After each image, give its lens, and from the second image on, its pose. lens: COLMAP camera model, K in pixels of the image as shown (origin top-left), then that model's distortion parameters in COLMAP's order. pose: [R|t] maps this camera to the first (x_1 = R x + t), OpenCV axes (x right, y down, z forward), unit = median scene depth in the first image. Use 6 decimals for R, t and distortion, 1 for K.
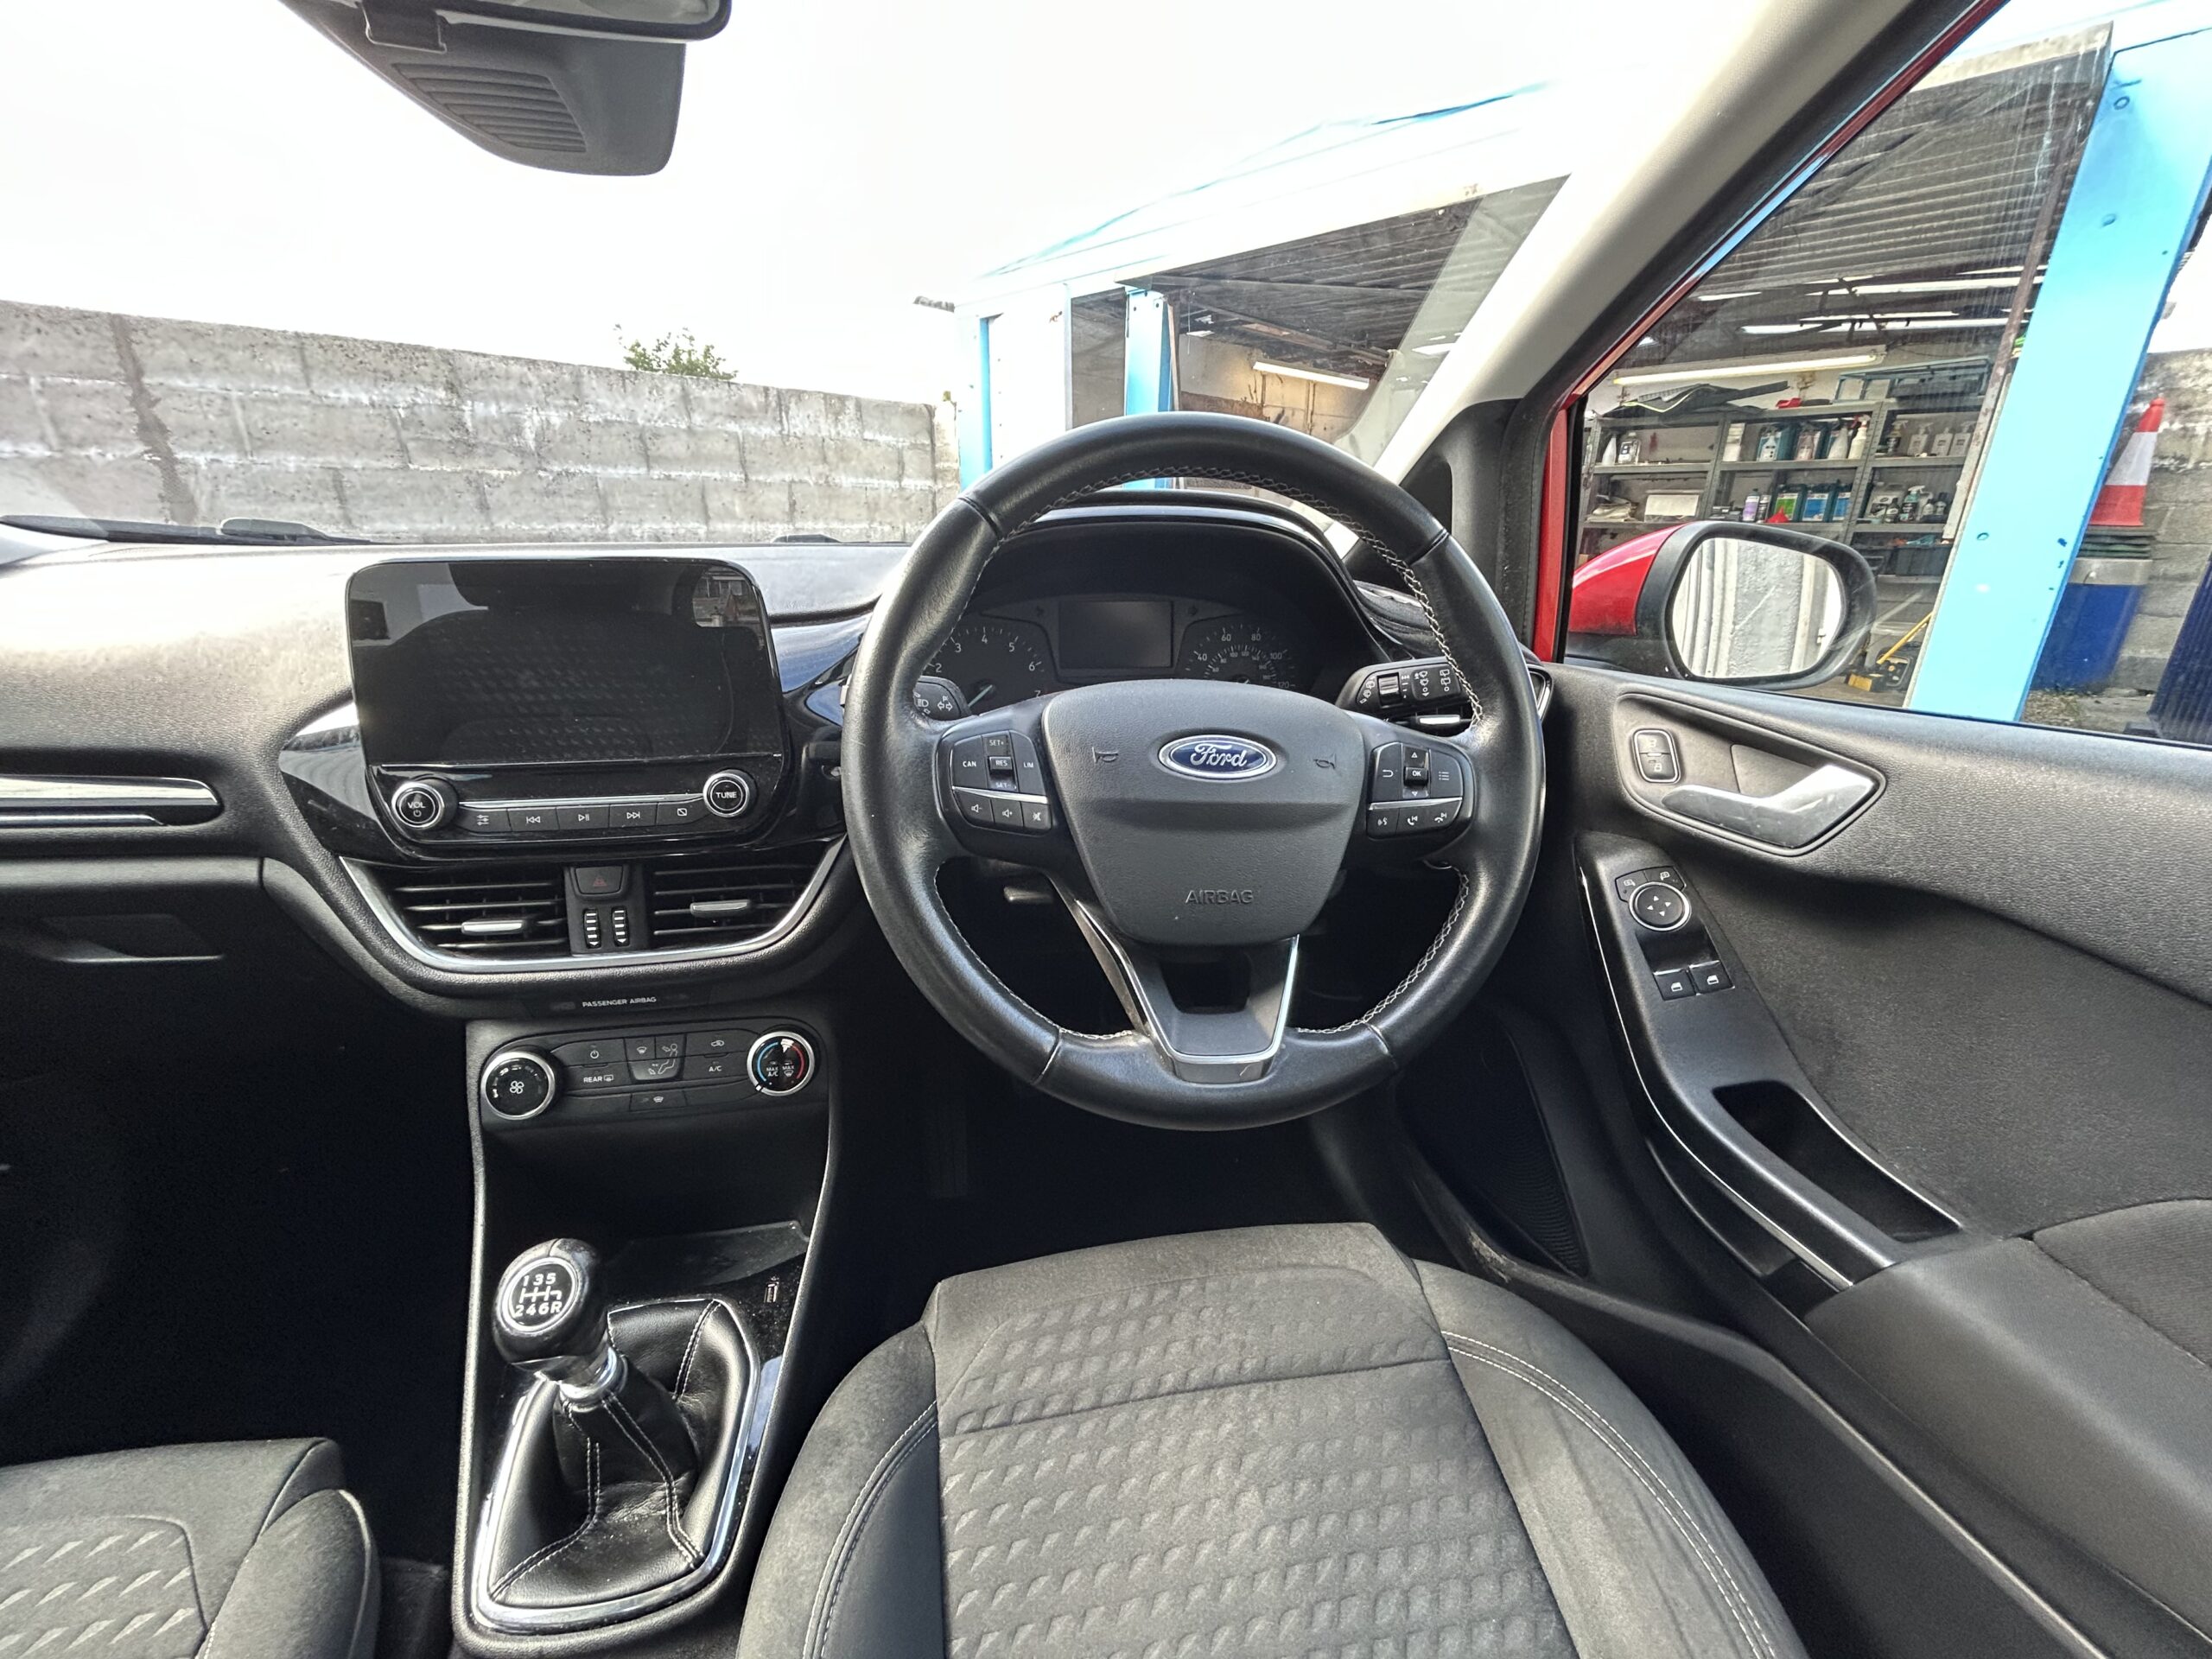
lens RADIAL K [[902.3, 0, 1108.3], [0, 902.3, 824.0], [0, 0, 1]] dist [0.001771, -0.000868]
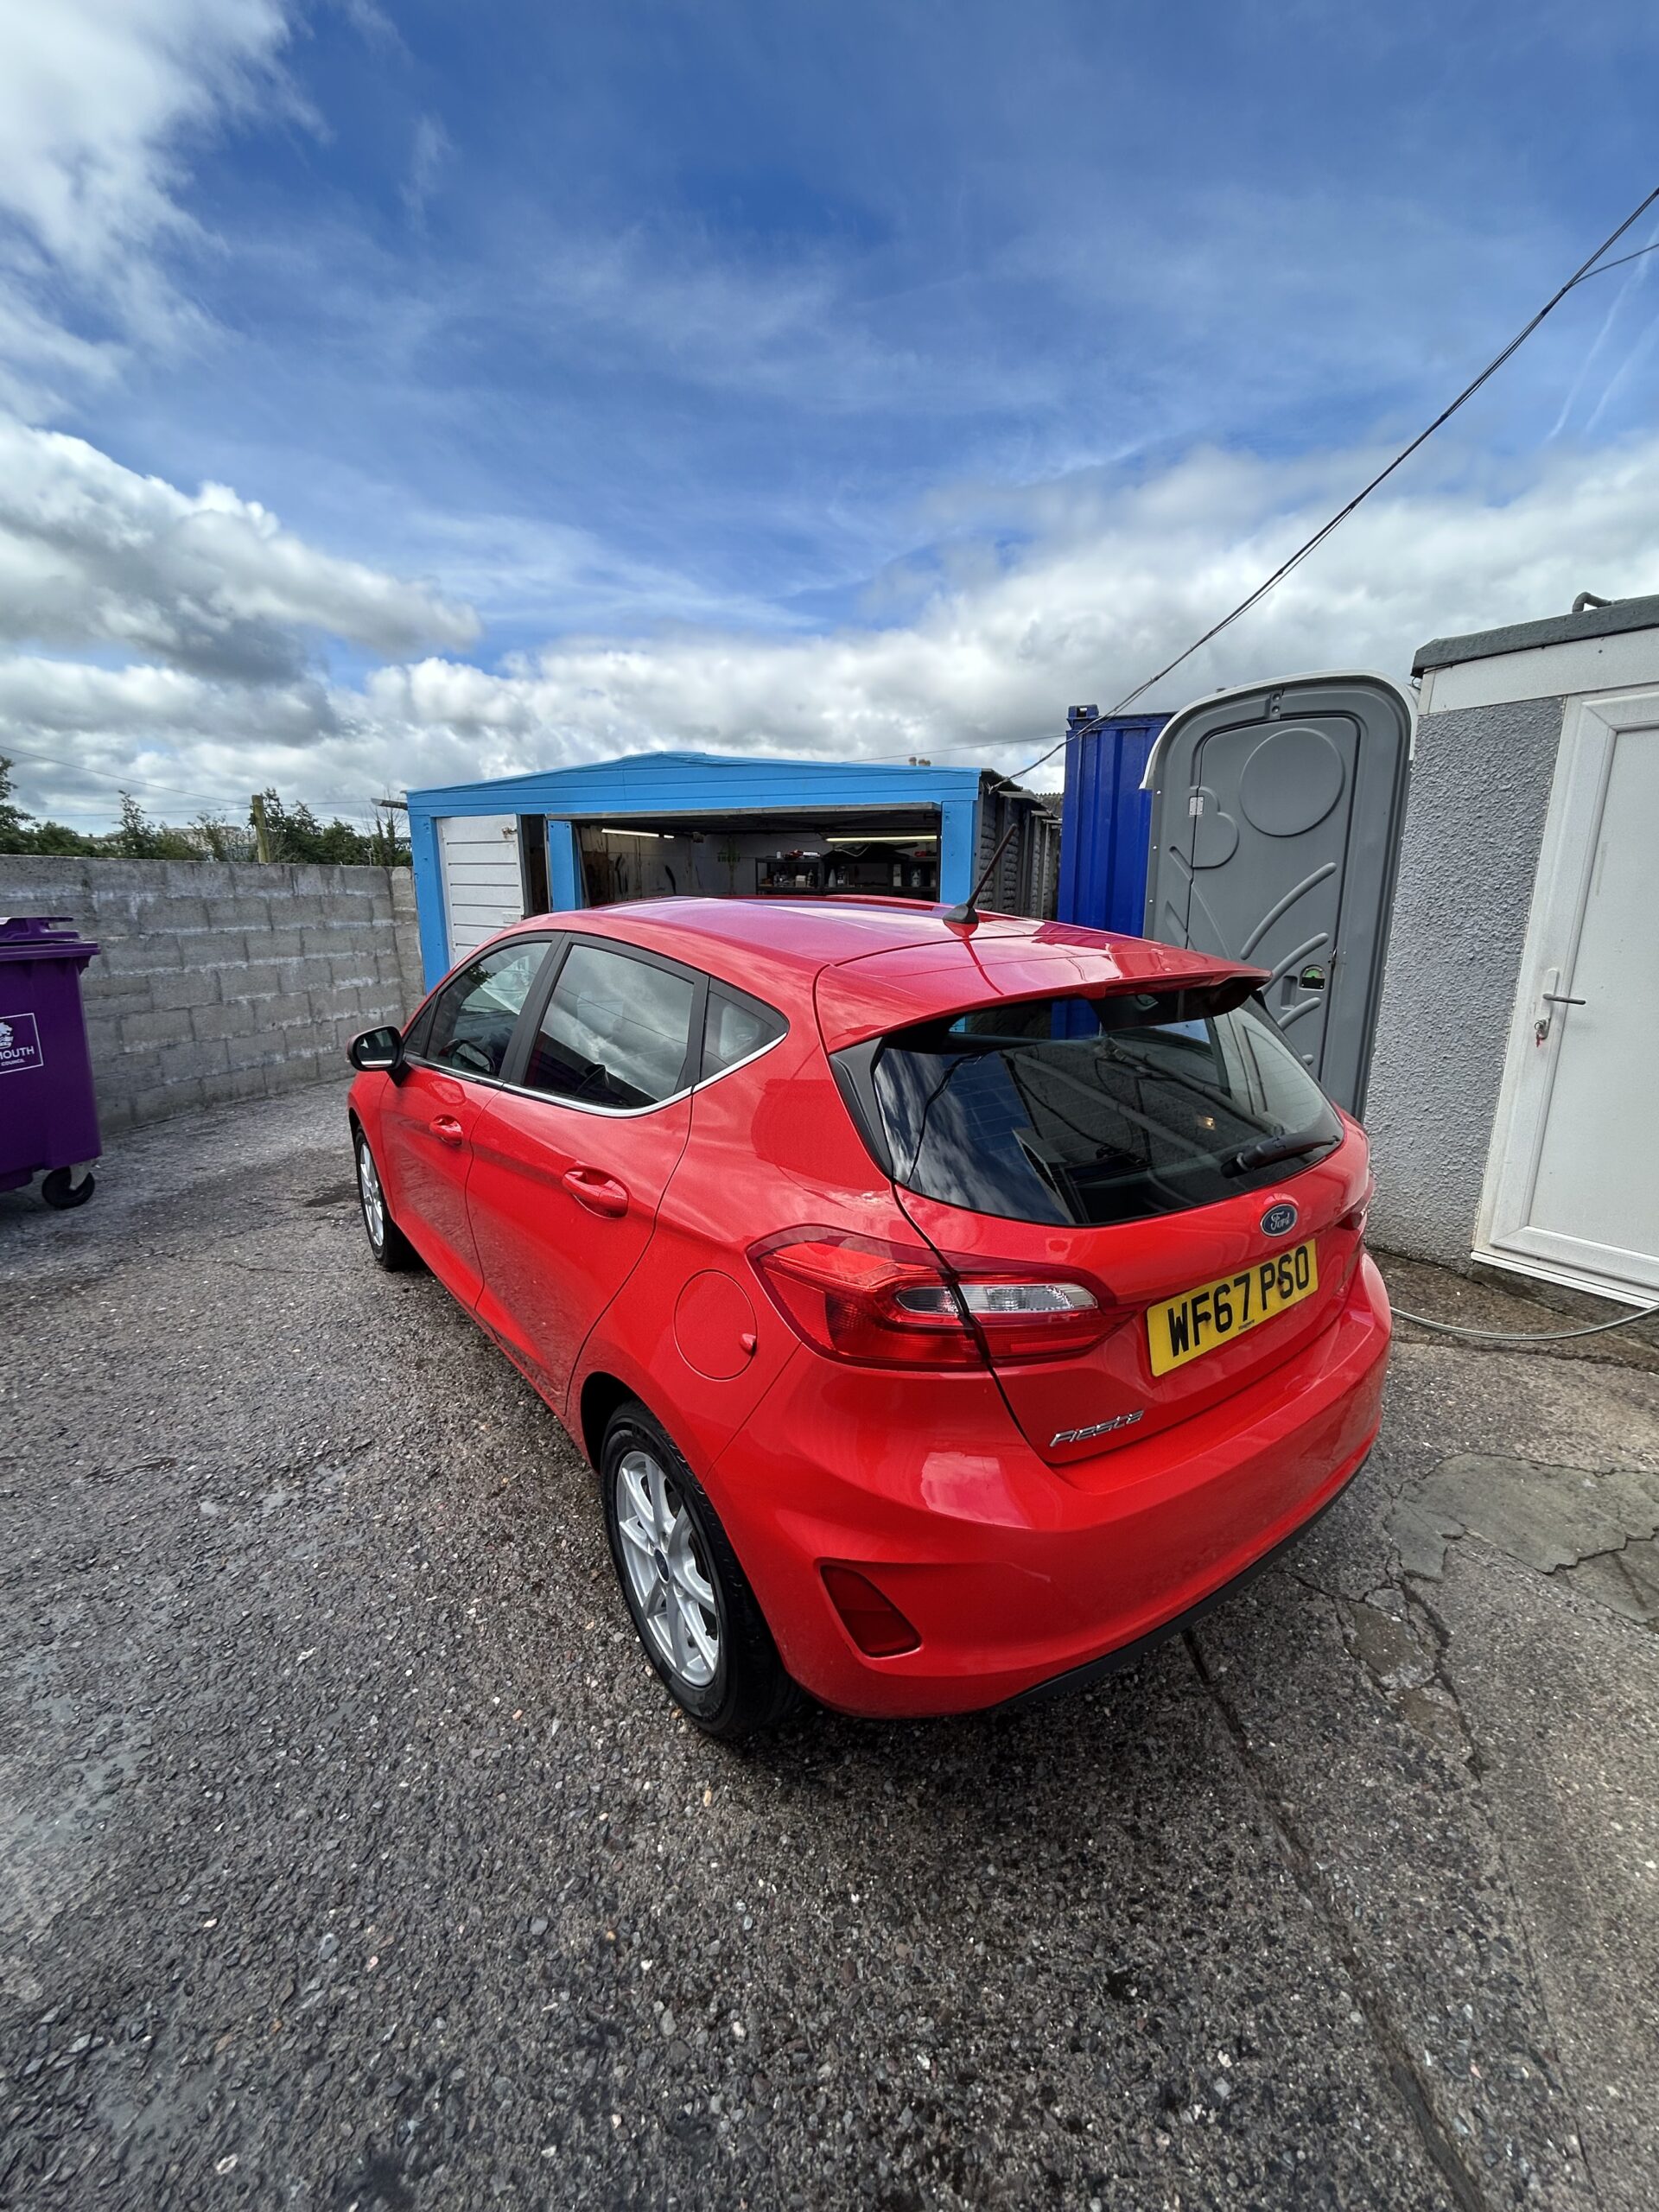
lens RADIAL K [[902.3, 0, 822.2], [0, 902.3, 1110.0], [0, 0, 1]] dist [0.001771, -0.000868]
pose [[0.899428, -0.114113, 0.421908, -1.532334], [0.149489, 0.987415, -0.051617, 0.573990], [-0.410708, 0.109497, 0.905168, -3.520287]]
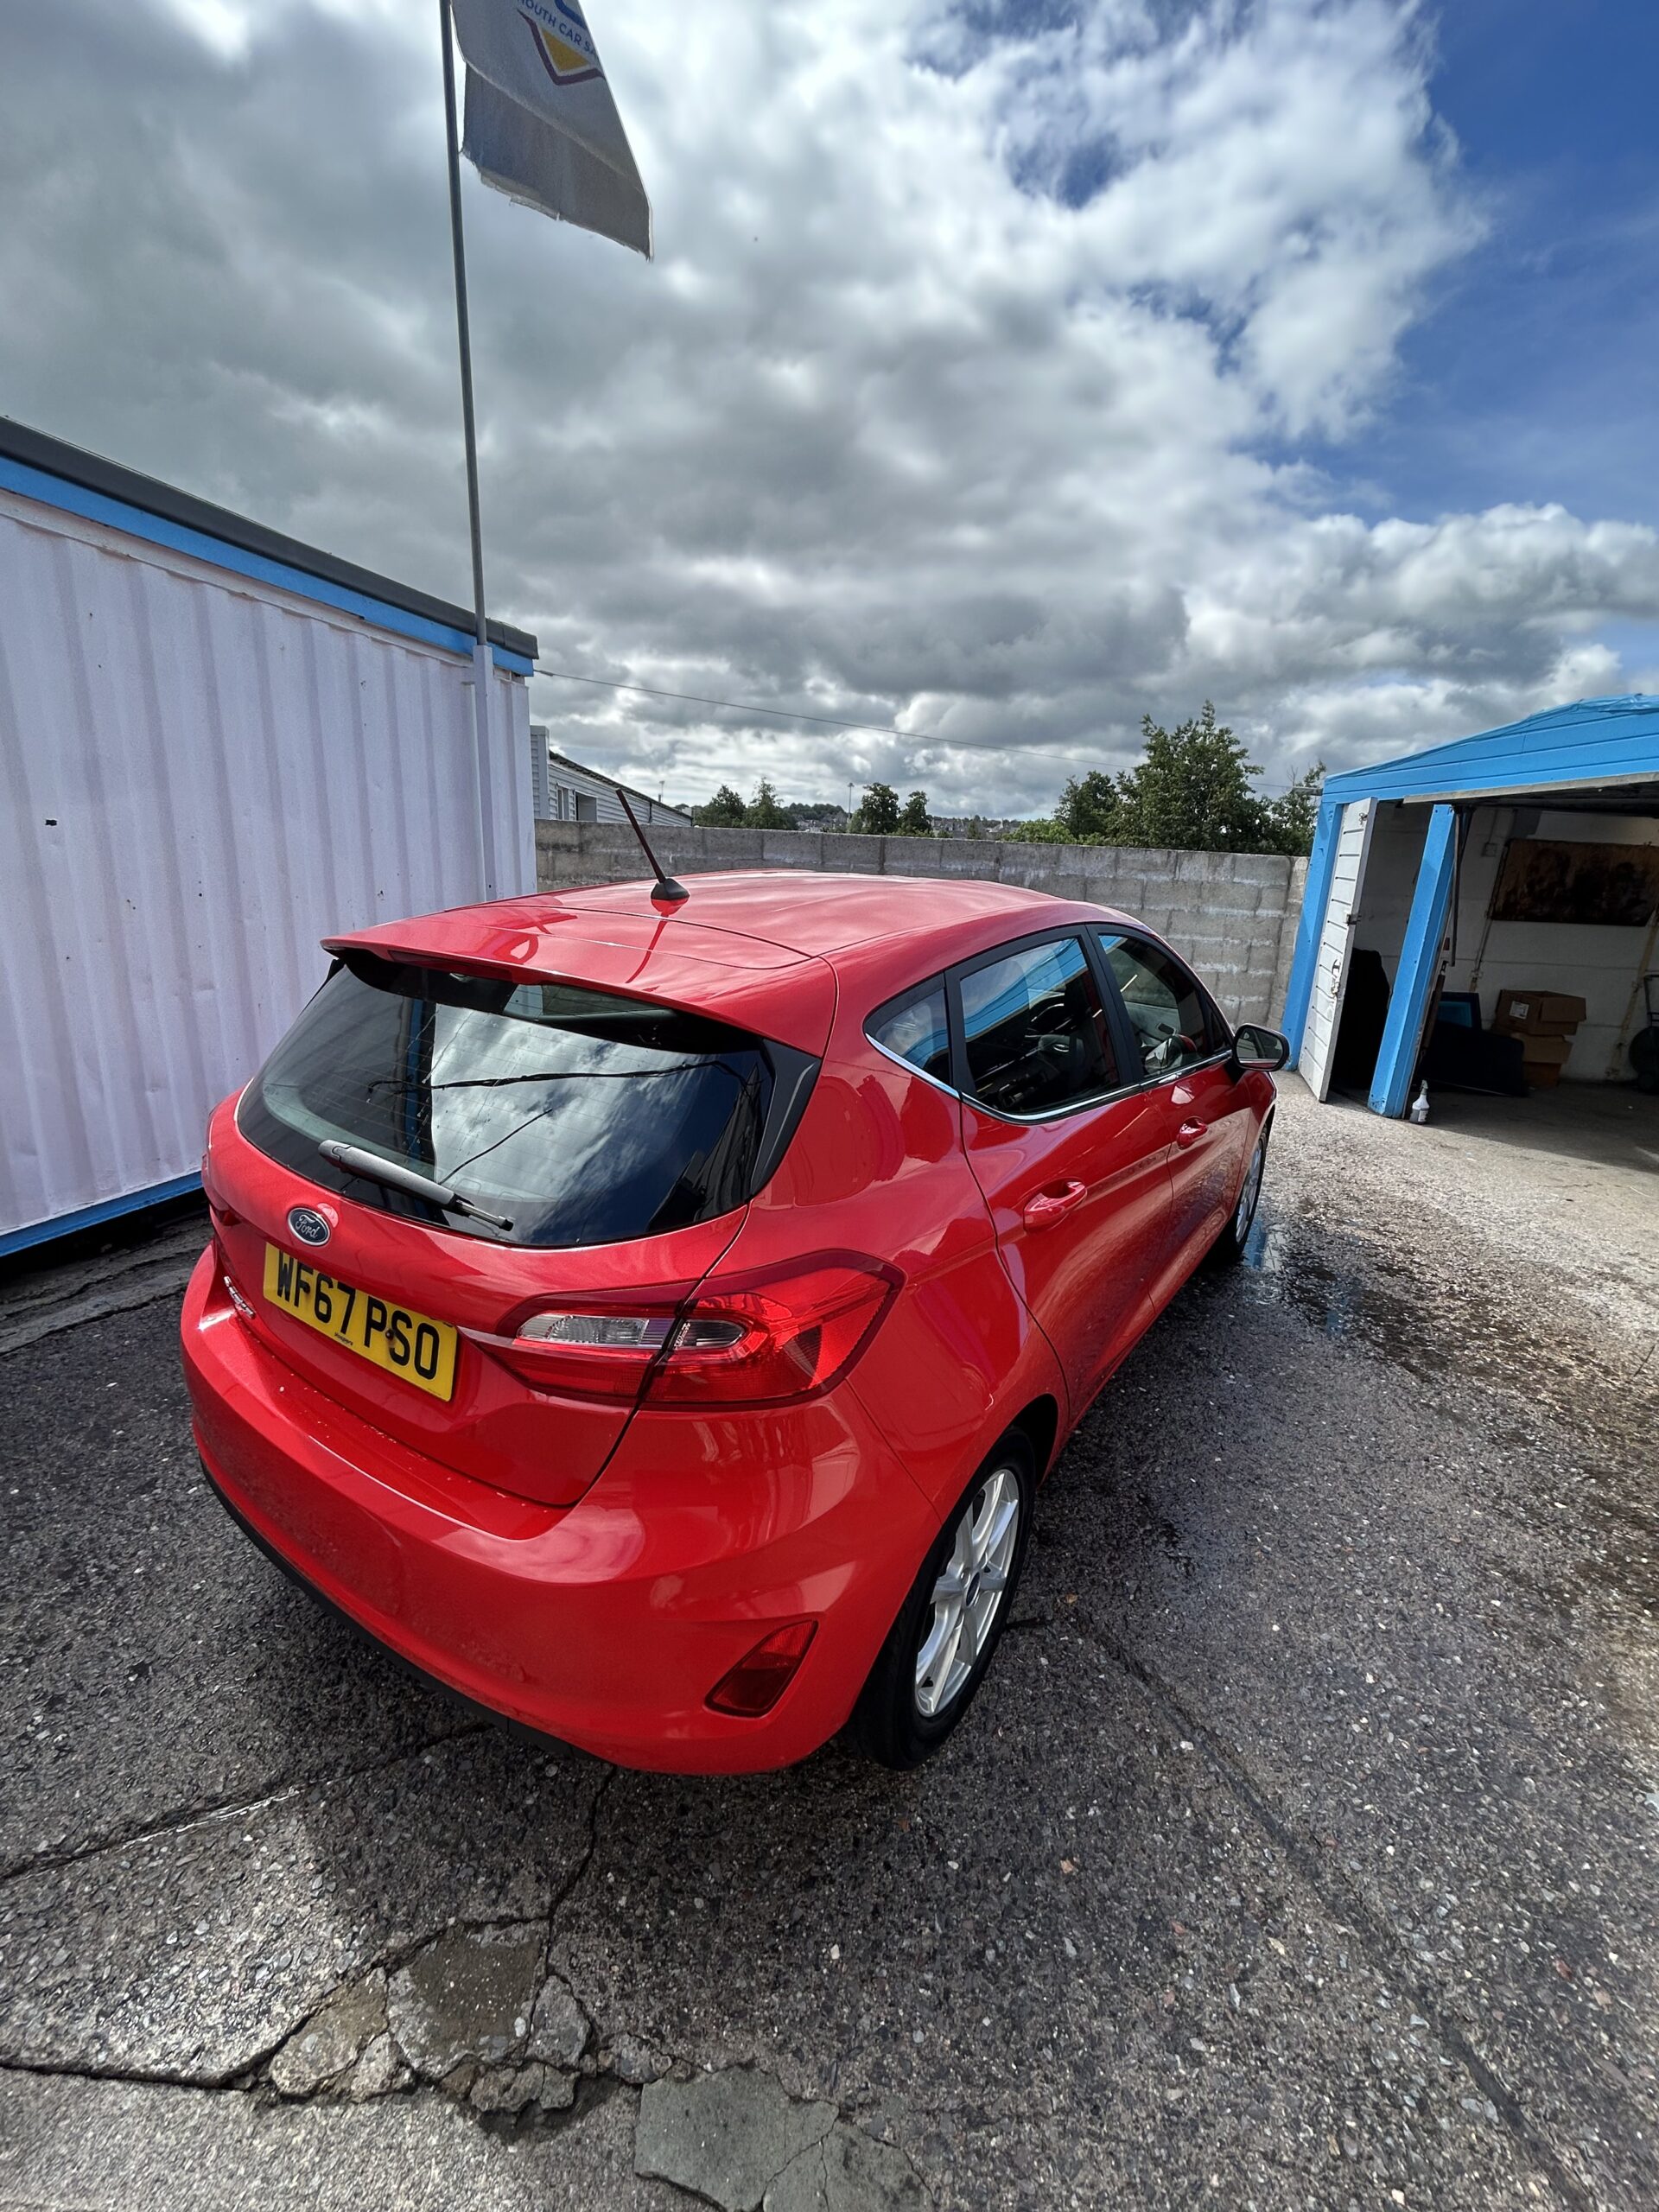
lens RADIAL K [[902.3, 0, 839.6], [0, 902.3, 1106.8], [0, 0, 1]] dist [0.001771, -0.000868]
pose [[0.723640, 0.212467, -0.656660, 1.953875], [-0.261630, 0.964873, 0.023875, 0.326542], [0.638666, 0.154525, 0.753809, -2.832493]]
